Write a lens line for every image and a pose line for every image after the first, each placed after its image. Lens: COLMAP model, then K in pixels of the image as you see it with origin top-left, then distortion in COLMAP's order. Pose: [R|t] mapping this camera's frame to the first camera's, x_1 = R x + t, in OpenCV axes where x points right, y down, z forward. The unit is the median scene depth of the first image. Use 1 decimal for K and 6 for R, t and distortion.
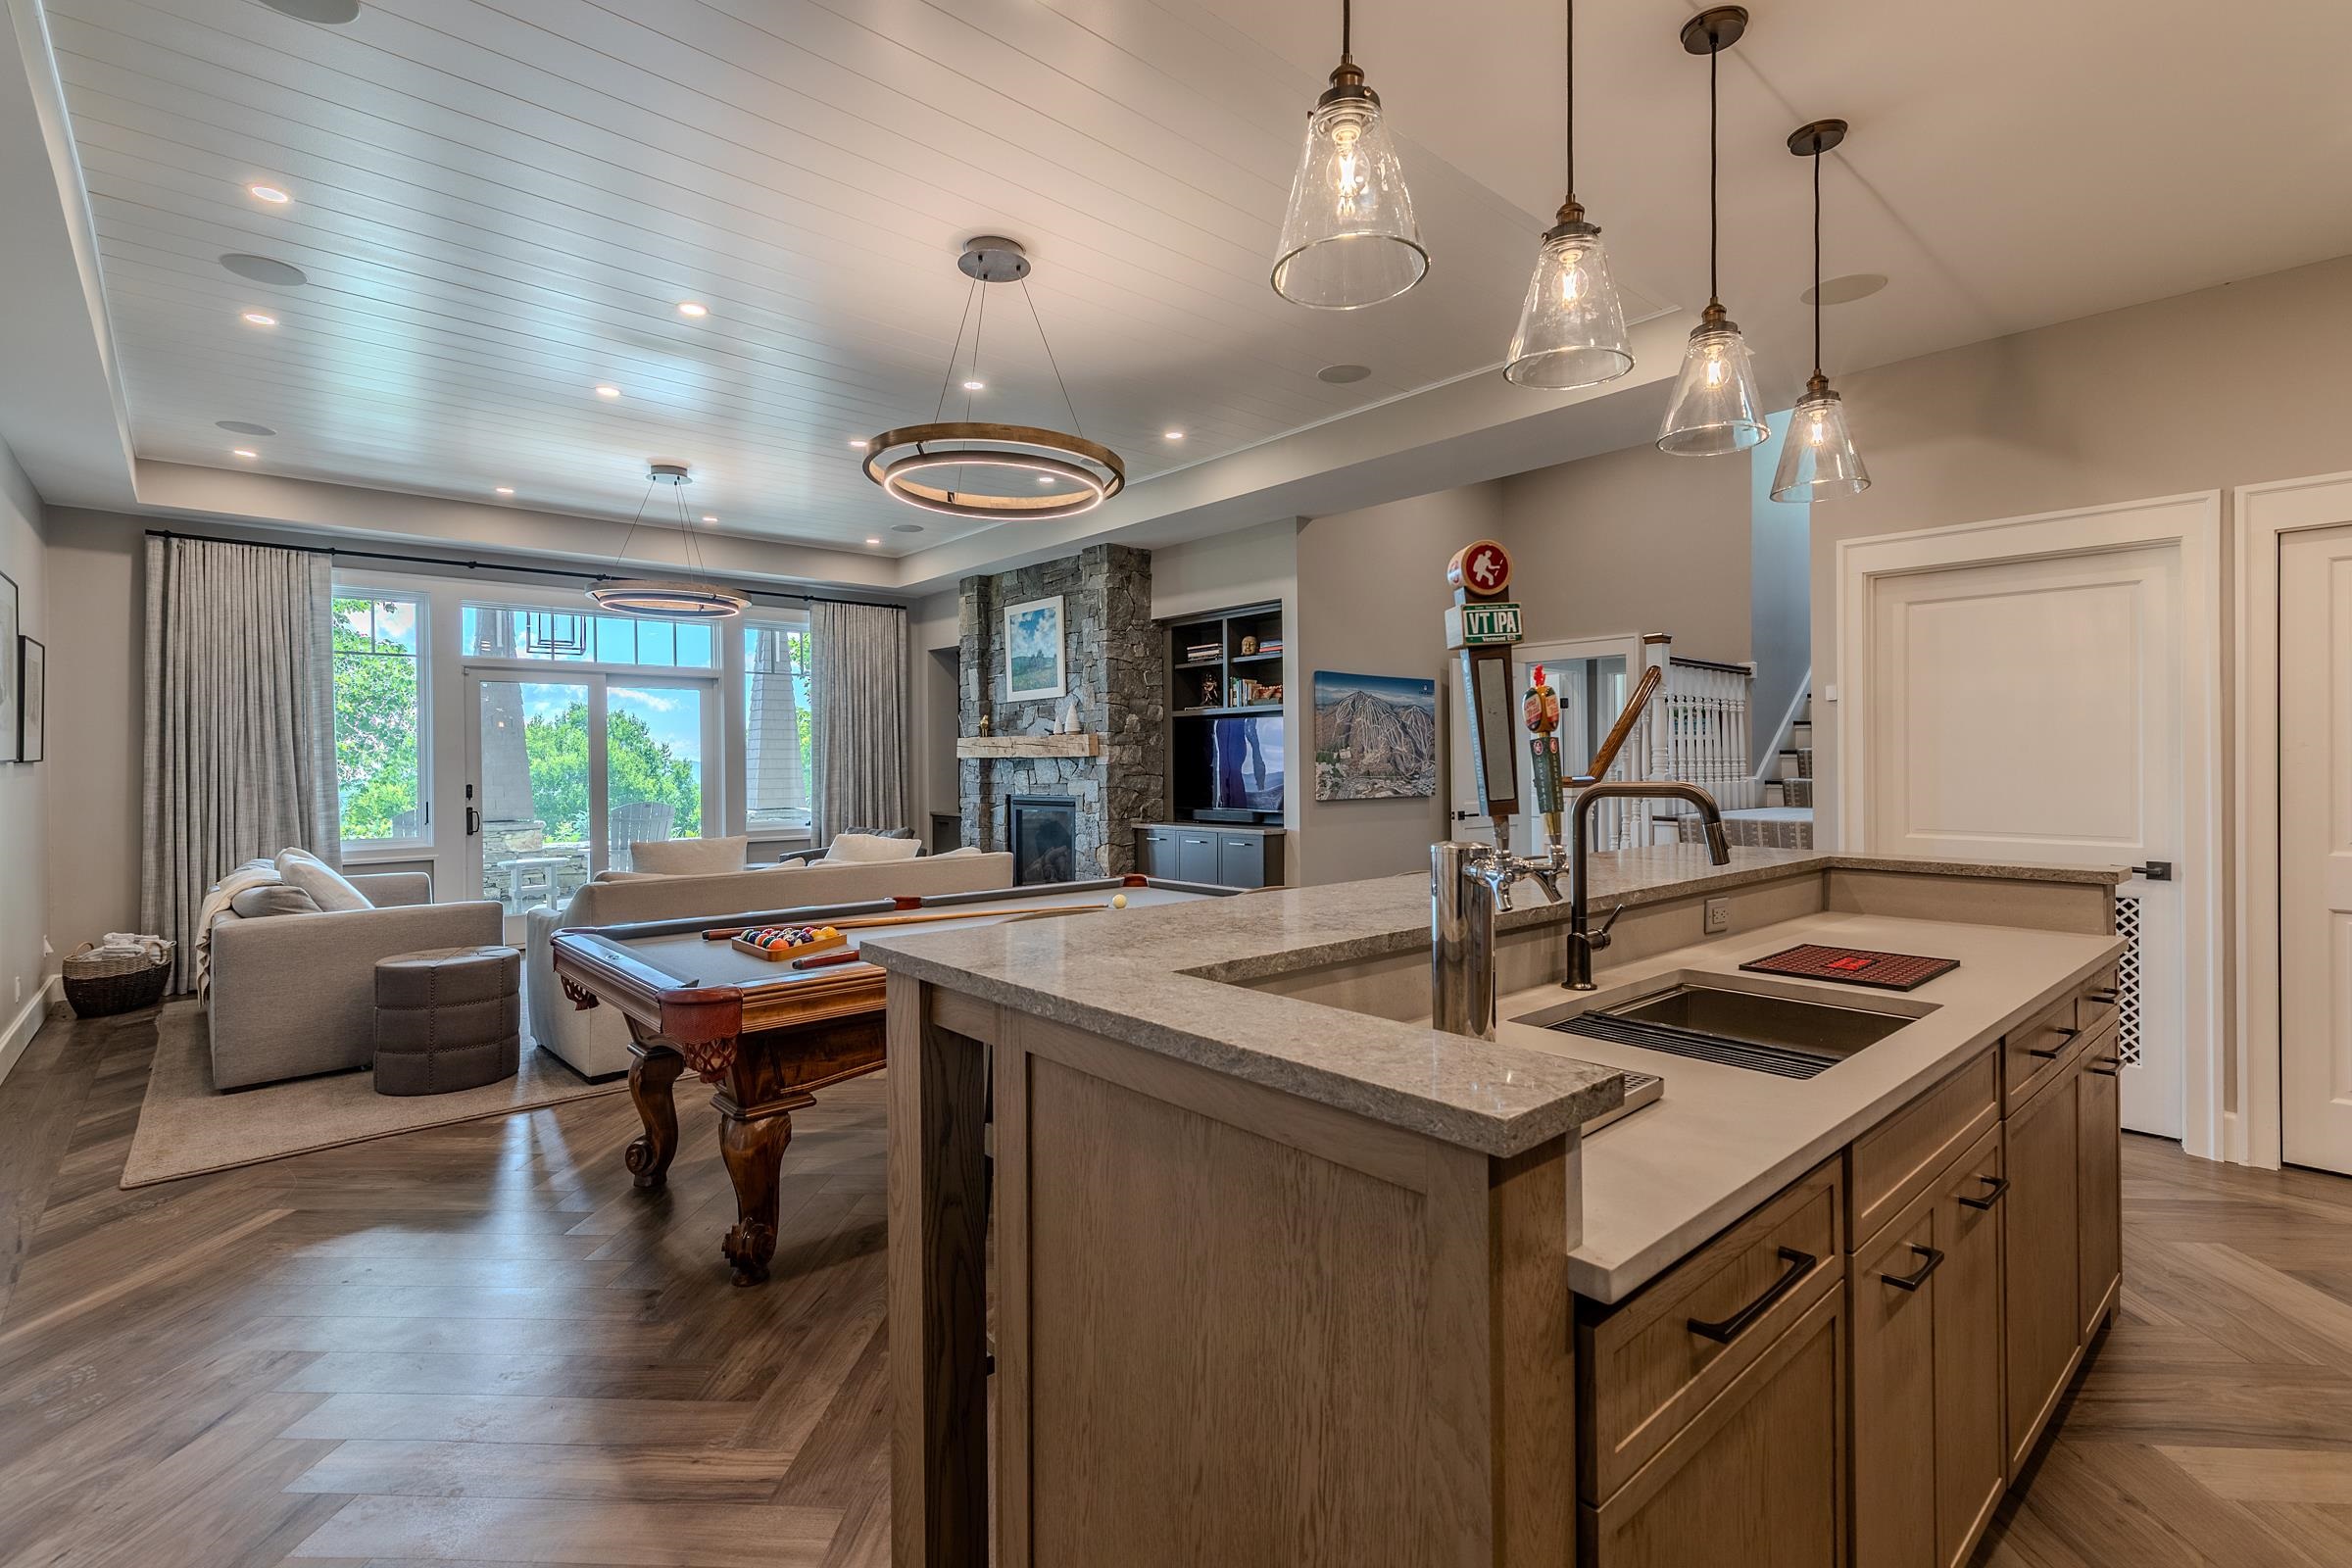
lens RADIAL K [[1087.0, 0, 1229.3], [0, 1087.0, 764.7], [0, 0, 1]] dist [0.005765, -0.000020]
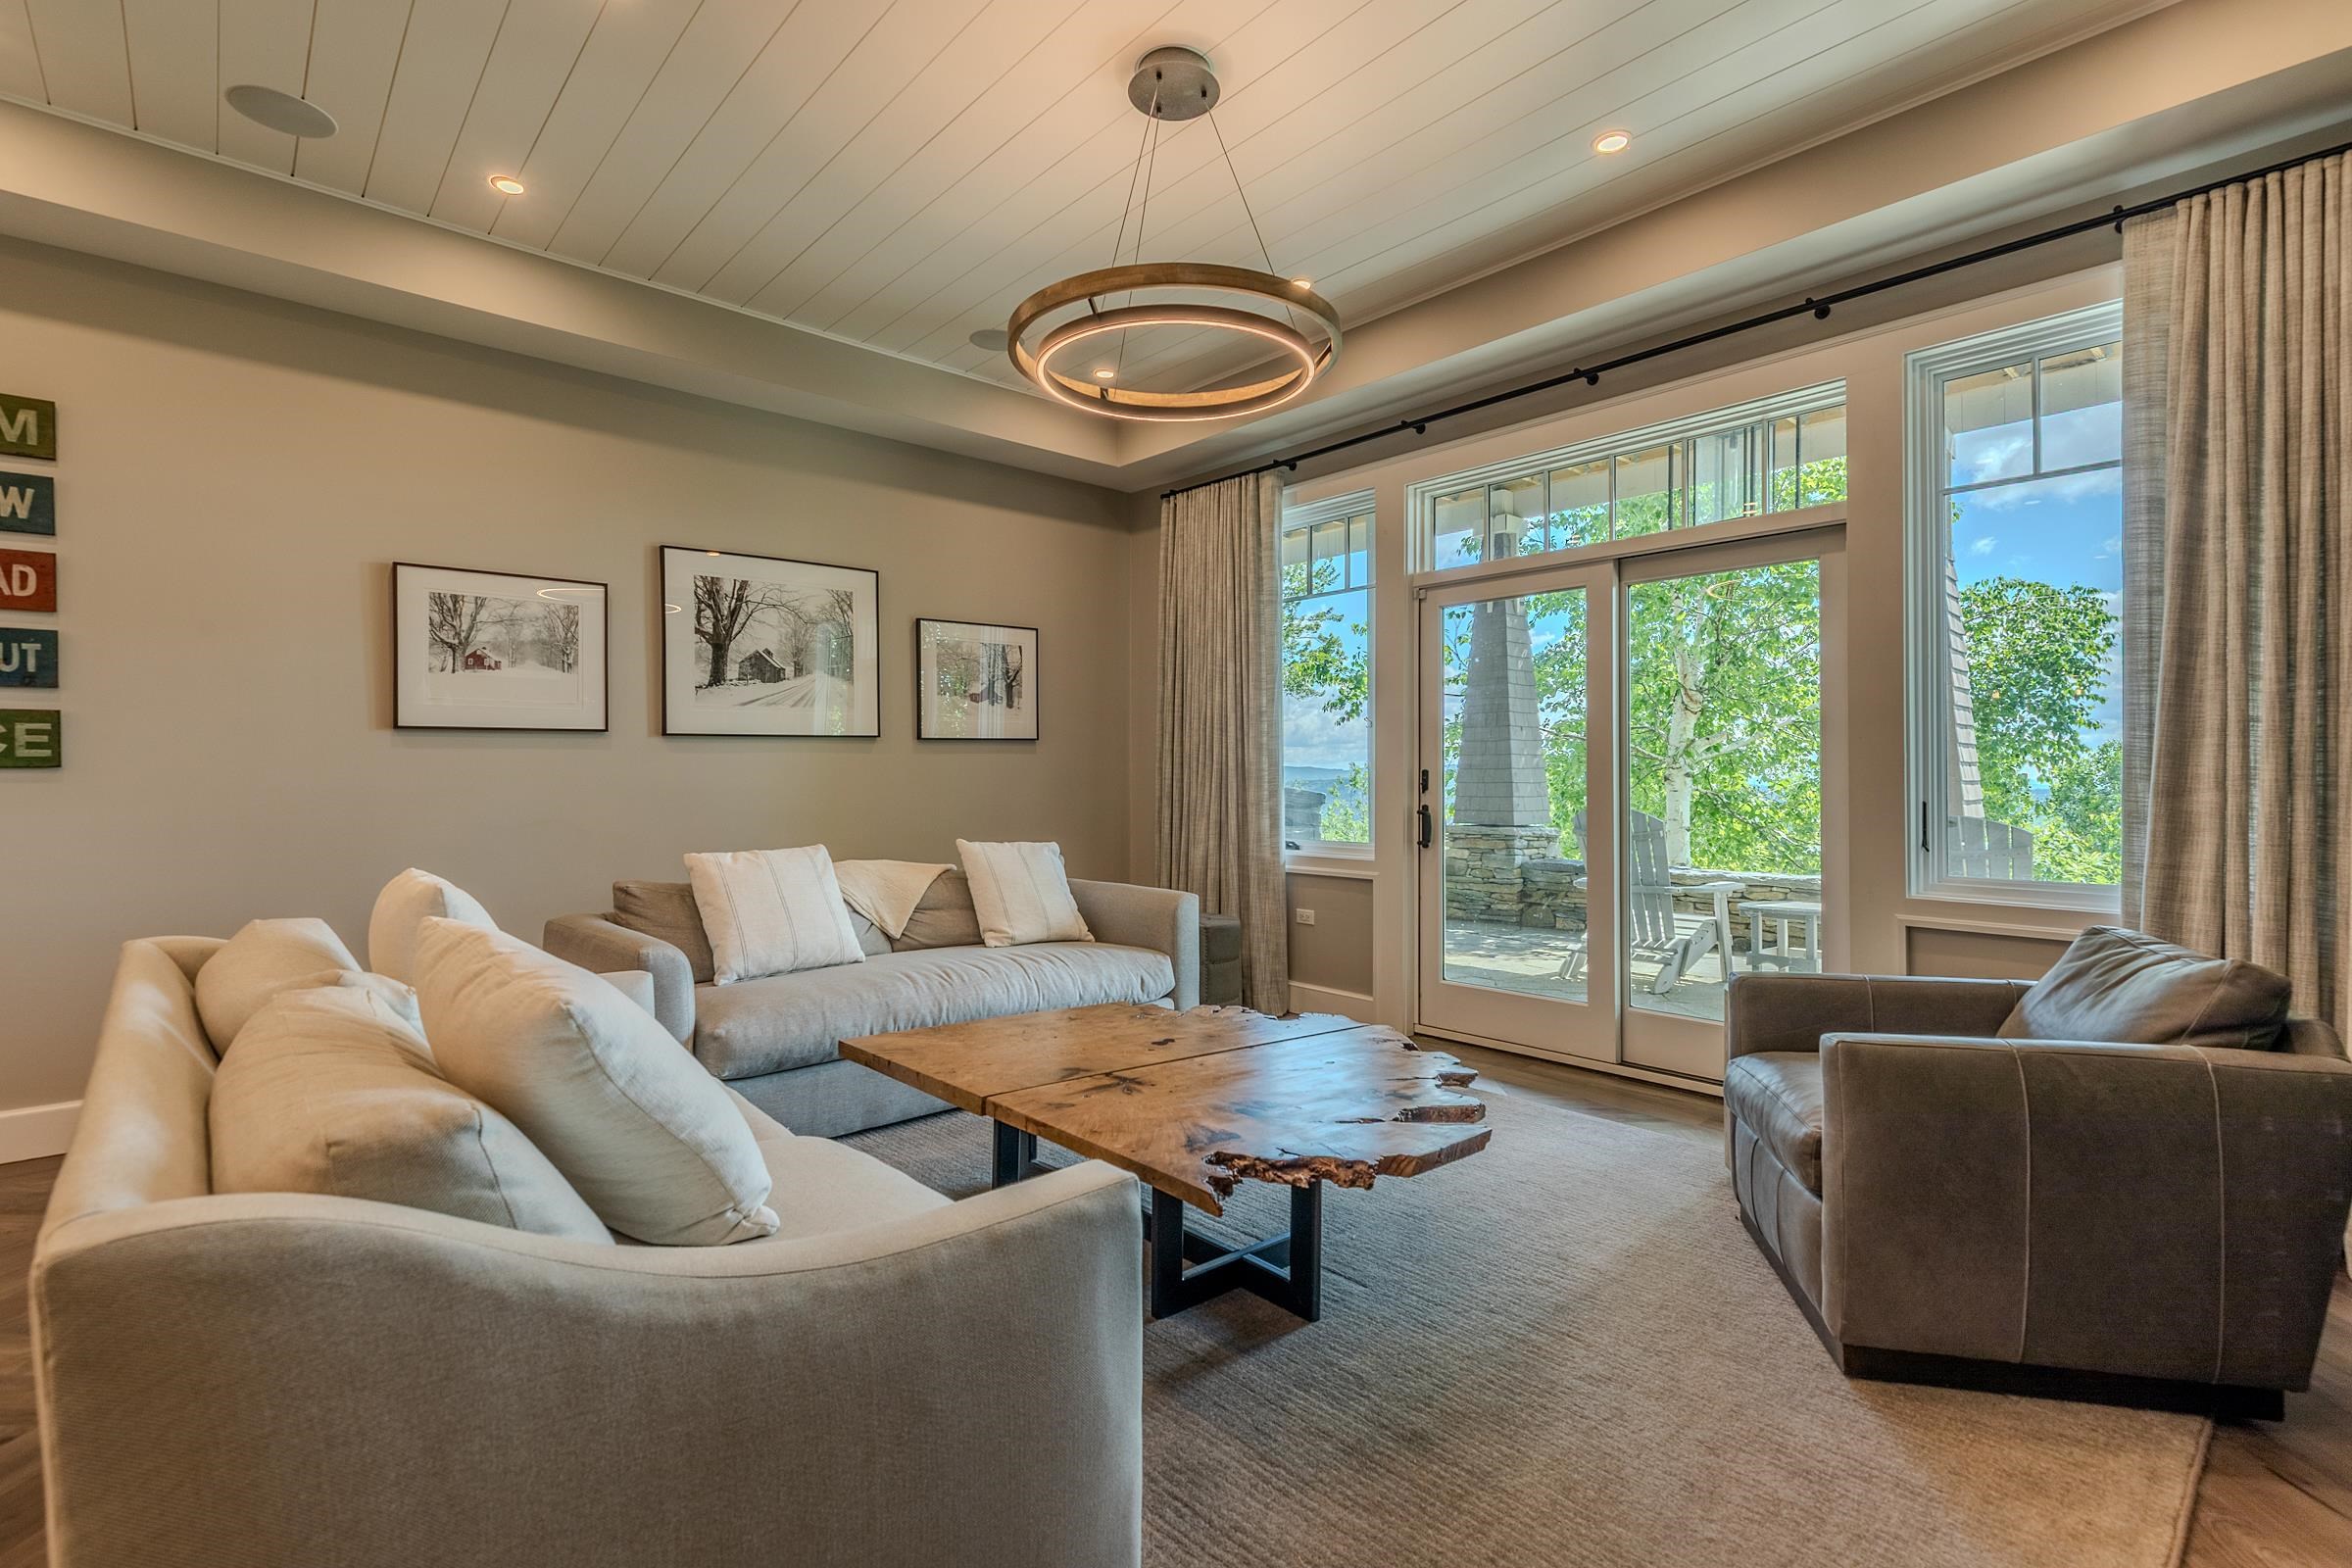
lens RADIAL K [[1087.0, 0, 1185.2], [0, 1087.0, 777.5], [0, 0, 1]] dist [0.005765, -0.000020]
pose [[-0.007562, 0.003124, -0.999967, -0.046181], [-0.008789, 0.999956, 0.003190, 0.020327], [0.999933, 0.008813, -0.007535, 0.817954]]
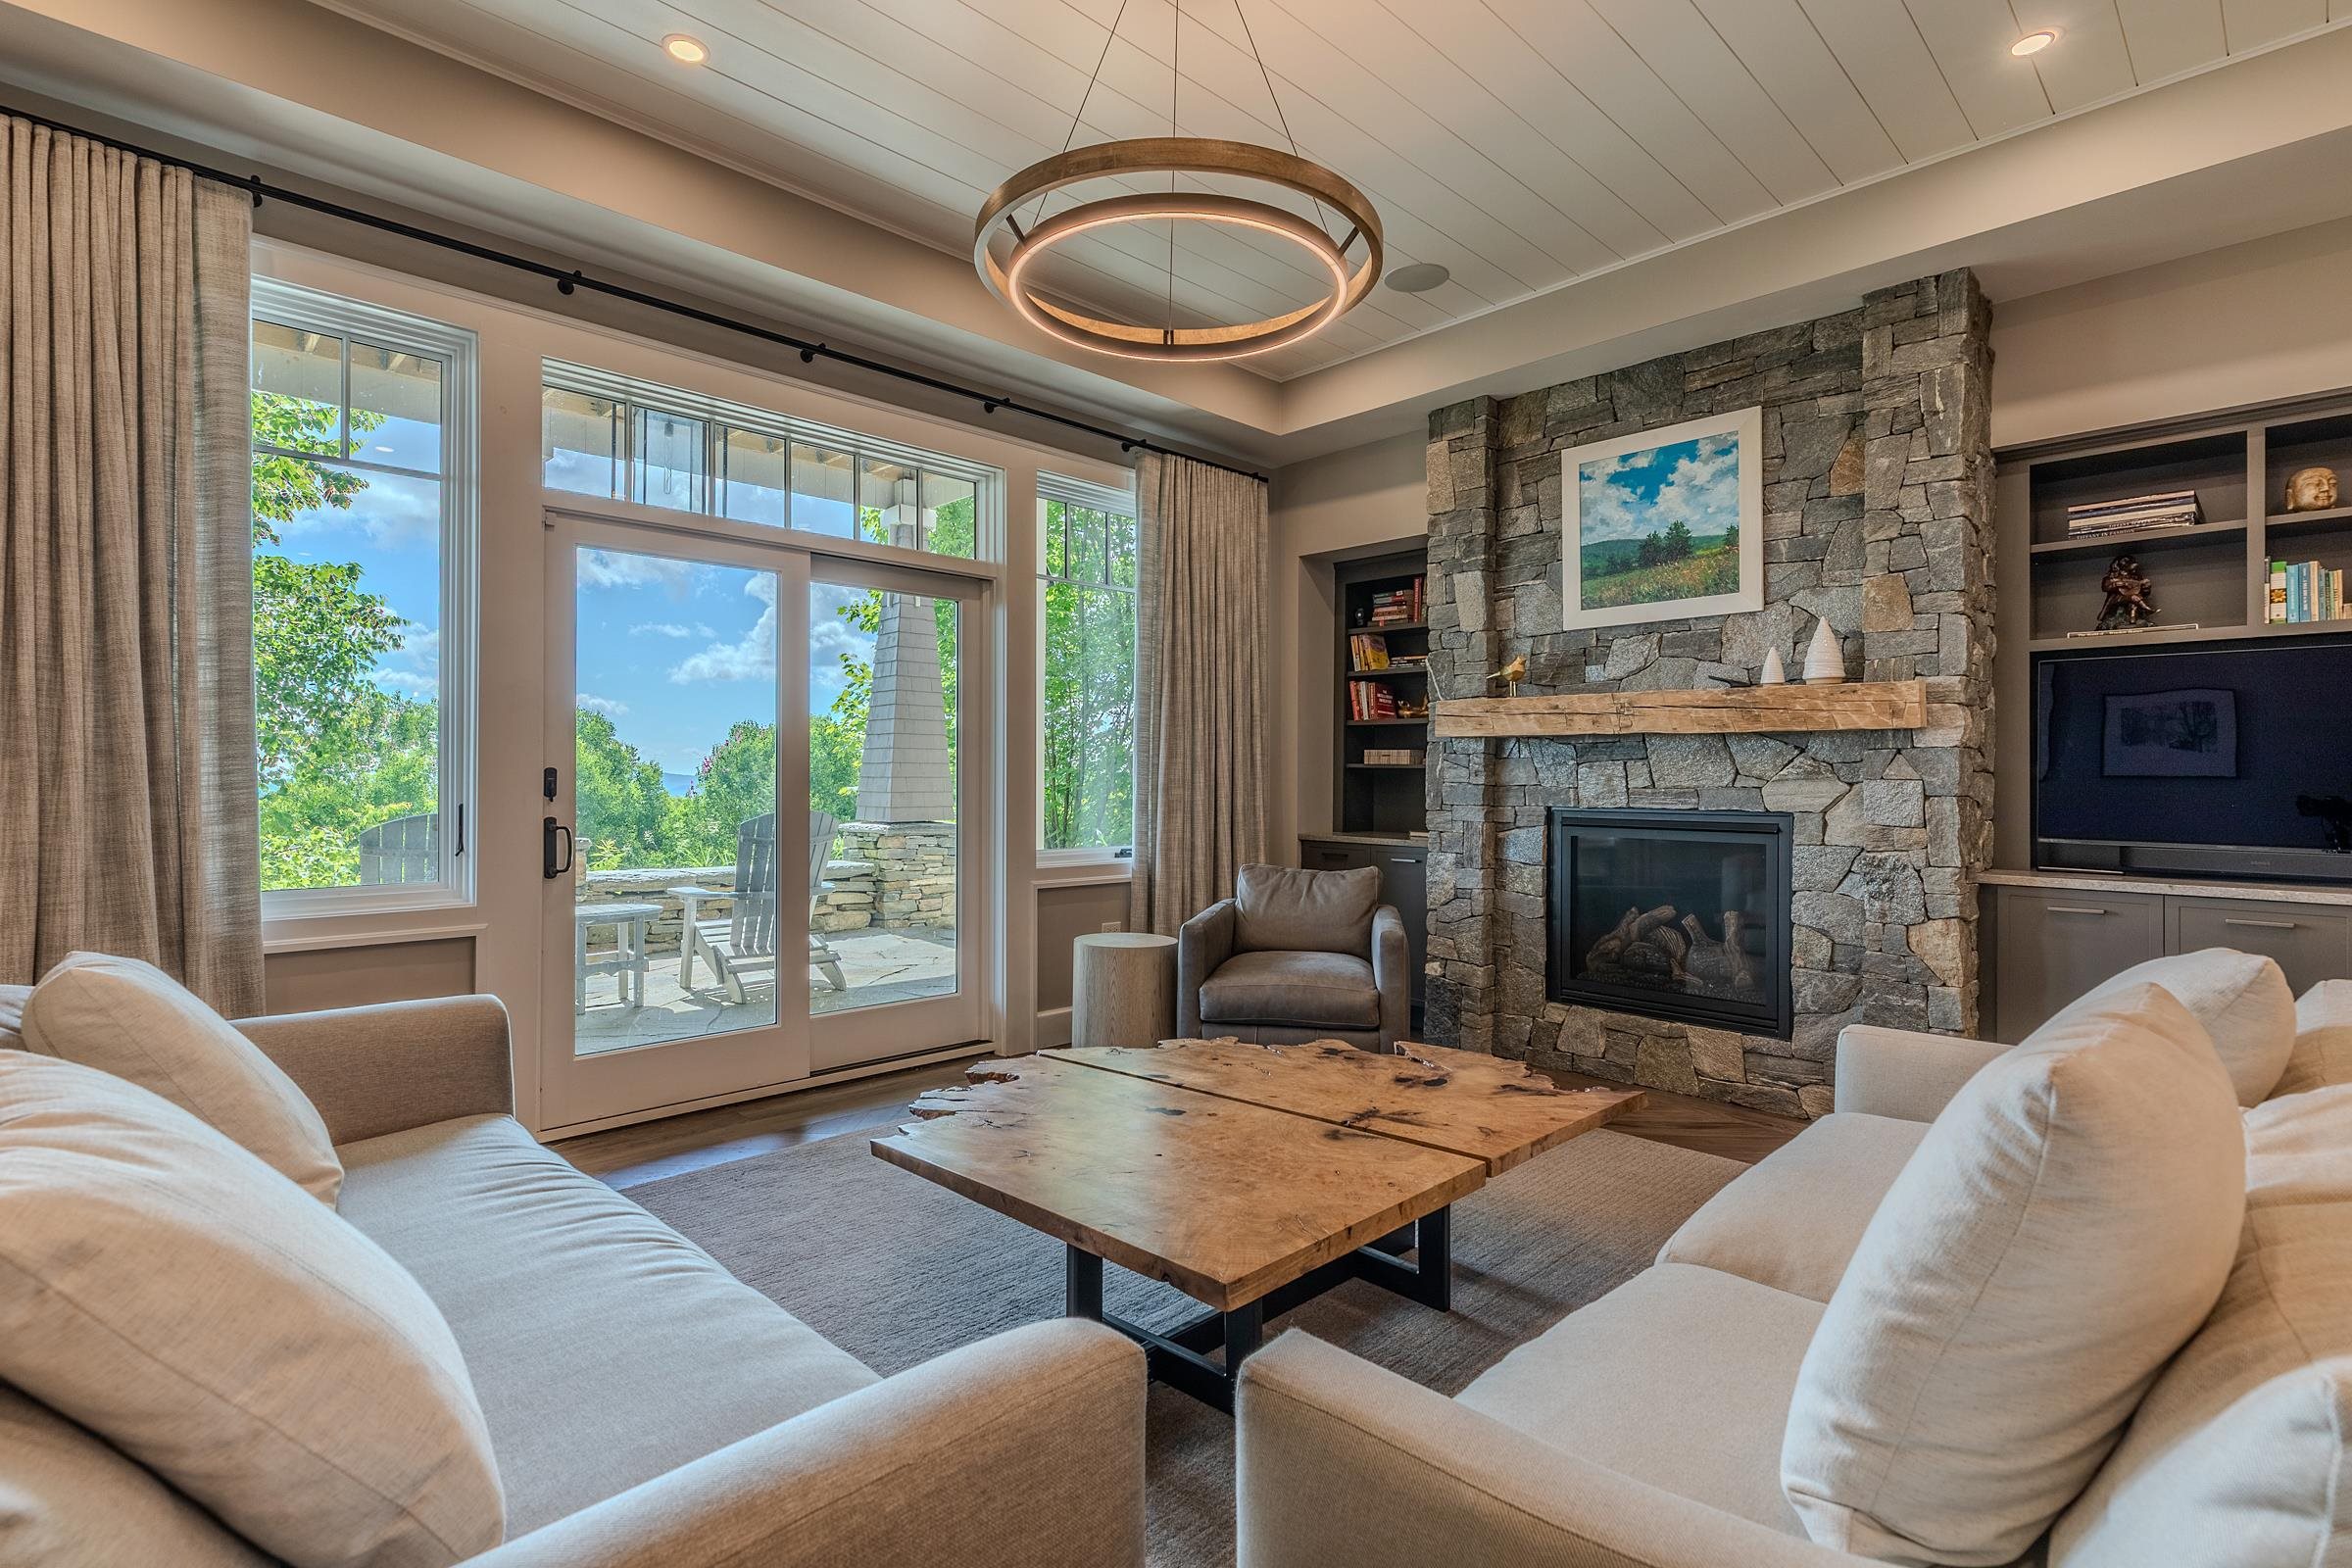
lens RADIAL K [[1087.0, 0, 1199.0], [0, 1087.0, 774.8], [0, 0, 1]] dist [0.005765, -0.000020]
pose [[0.999375, 0.014915, 0.032057, -0.415416], [-0.014751, 0.999877, -0.005350, 0.018121], [-0.032133, 0.004874, 0.999472, 0.504690]]
